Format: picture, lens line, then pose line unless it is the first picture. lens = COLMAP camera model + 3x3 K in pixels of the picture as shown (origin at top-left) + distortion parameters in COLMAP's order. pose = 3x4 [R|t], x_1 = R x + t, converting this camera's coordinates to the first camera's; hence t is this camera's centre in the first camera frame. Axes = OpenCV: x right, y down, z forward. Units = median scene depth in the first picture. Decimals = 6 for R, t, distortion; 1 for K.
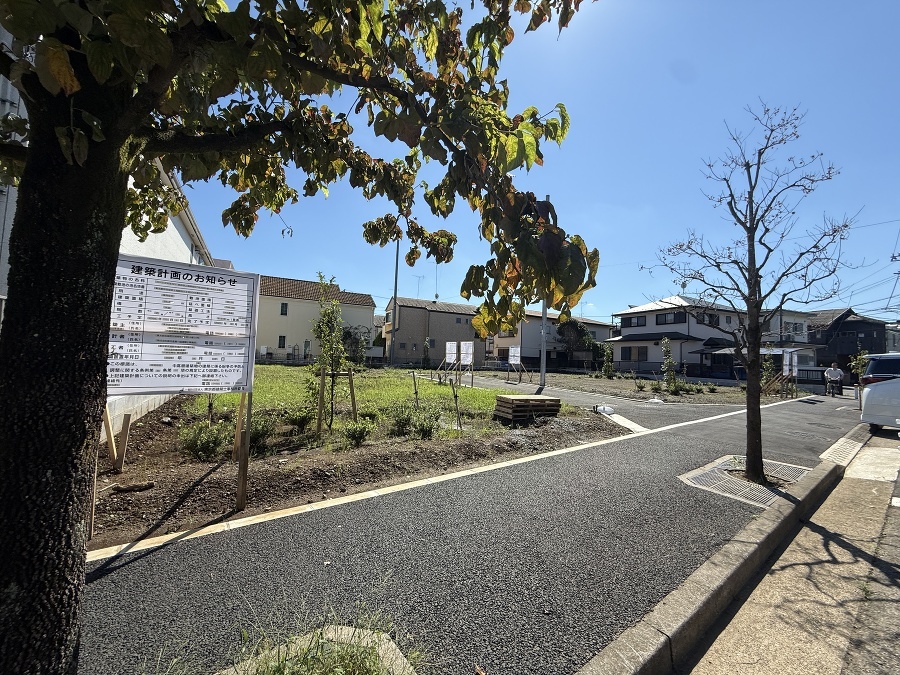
lens RADIAL K [[358.9, 0, 448.3], [0, 358.9, 334.5], [0, 0, 1]] dist [0.000309, 0.000010]
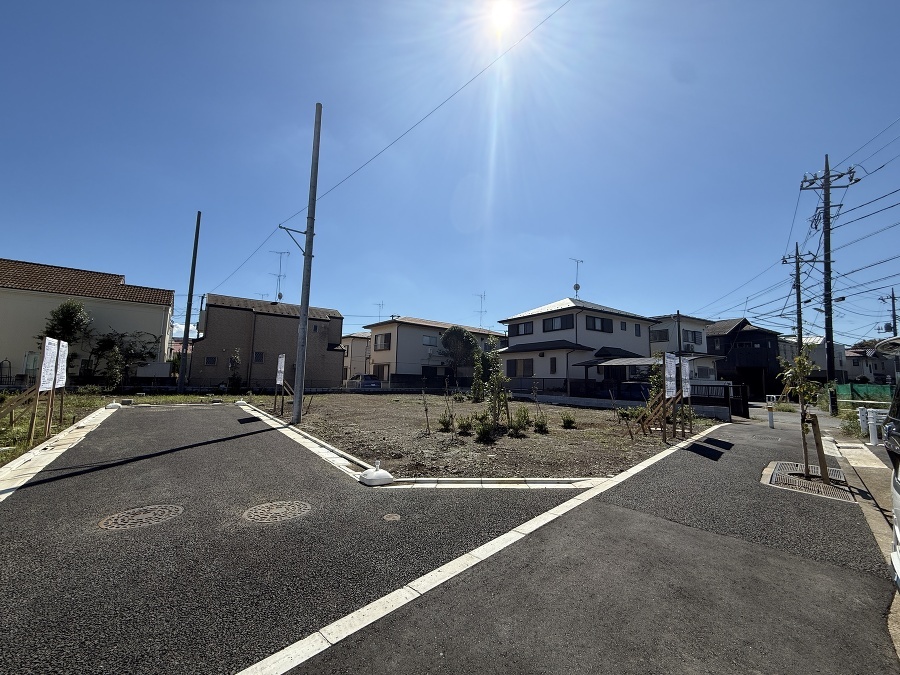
lens RADIAL K [[358.9, 0, 448.2], [0, 358.9, 337.0], [0, 0, 1]] dist [0.000309, 0.000010]
pose [[0.987373, 0.000259, 0.158412, 0.275352], [0.006938, 0.998969, -0.044874, 0.022569], [-0.158260, 0.045406, 0.986353, 0.269556]]
